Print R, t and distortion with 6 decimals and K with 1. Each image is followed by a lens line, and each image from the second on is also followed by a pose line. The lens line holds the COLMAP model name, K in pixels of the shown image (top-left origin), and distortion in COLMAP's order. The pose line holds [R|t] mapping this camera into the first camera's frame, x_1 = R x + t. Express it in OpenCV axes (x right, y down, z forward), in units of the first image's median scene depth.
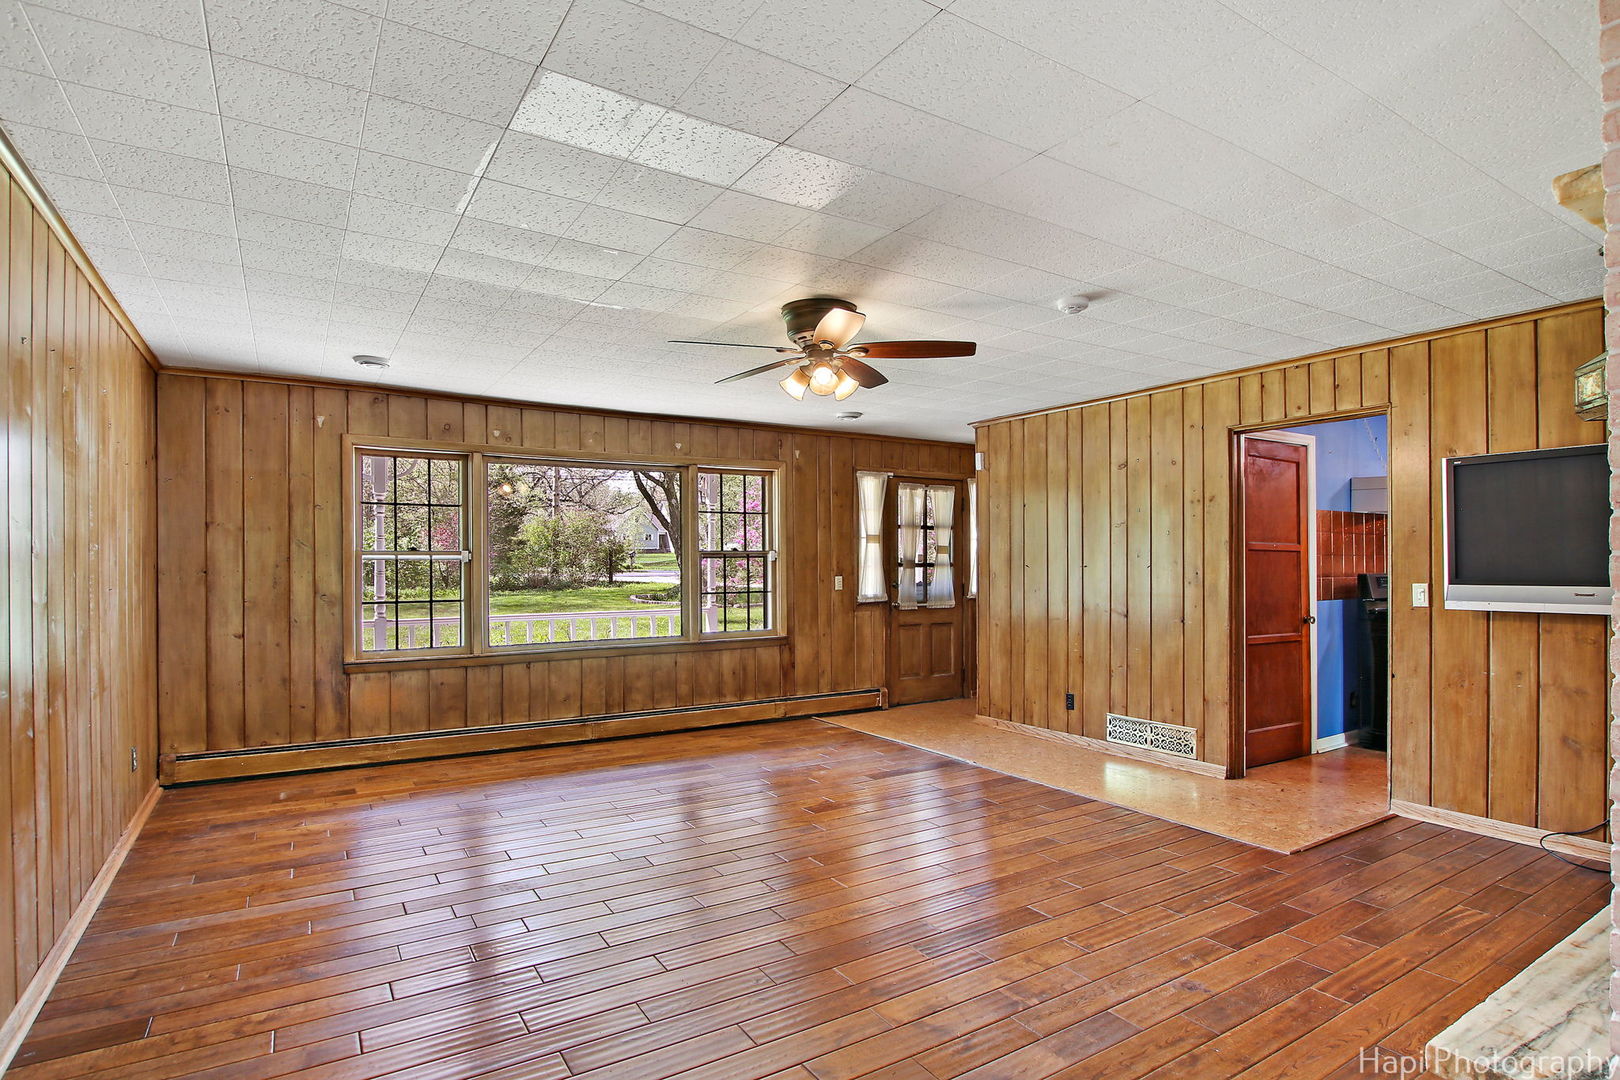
lens RADIAL K [[816.7, 0, 807.2], [0, 816.7, 566.6], [0, 0, 1]] dist [-0.003052, 0.000056]
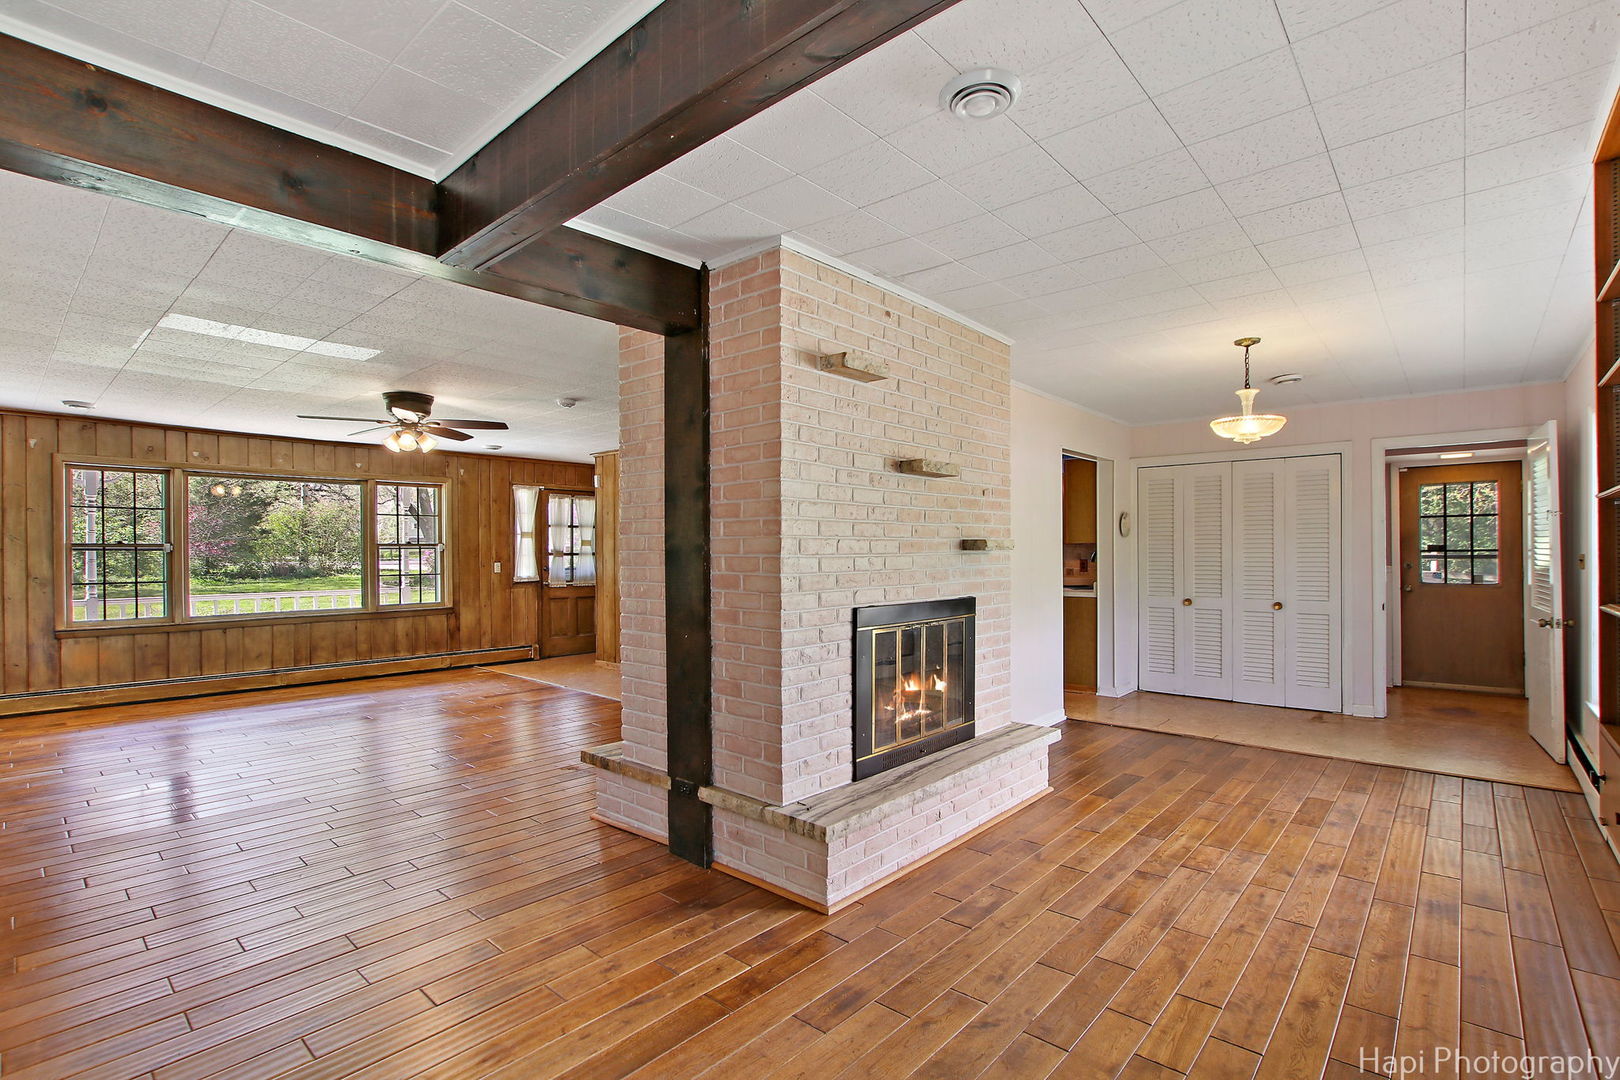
lens RADIAL K [[745.4, 0, 808.3], [0, 745.4, 557.1], [0, 0, 1]] dist [-0.030841, 0.007065]
pose [[0.959865, -0.001406, 0.280460, 0.205264], [0.000564, 0.999995, 0.003082, -0.000819], [-0.280463, -0.002800, 0.959861, -0.353588]]
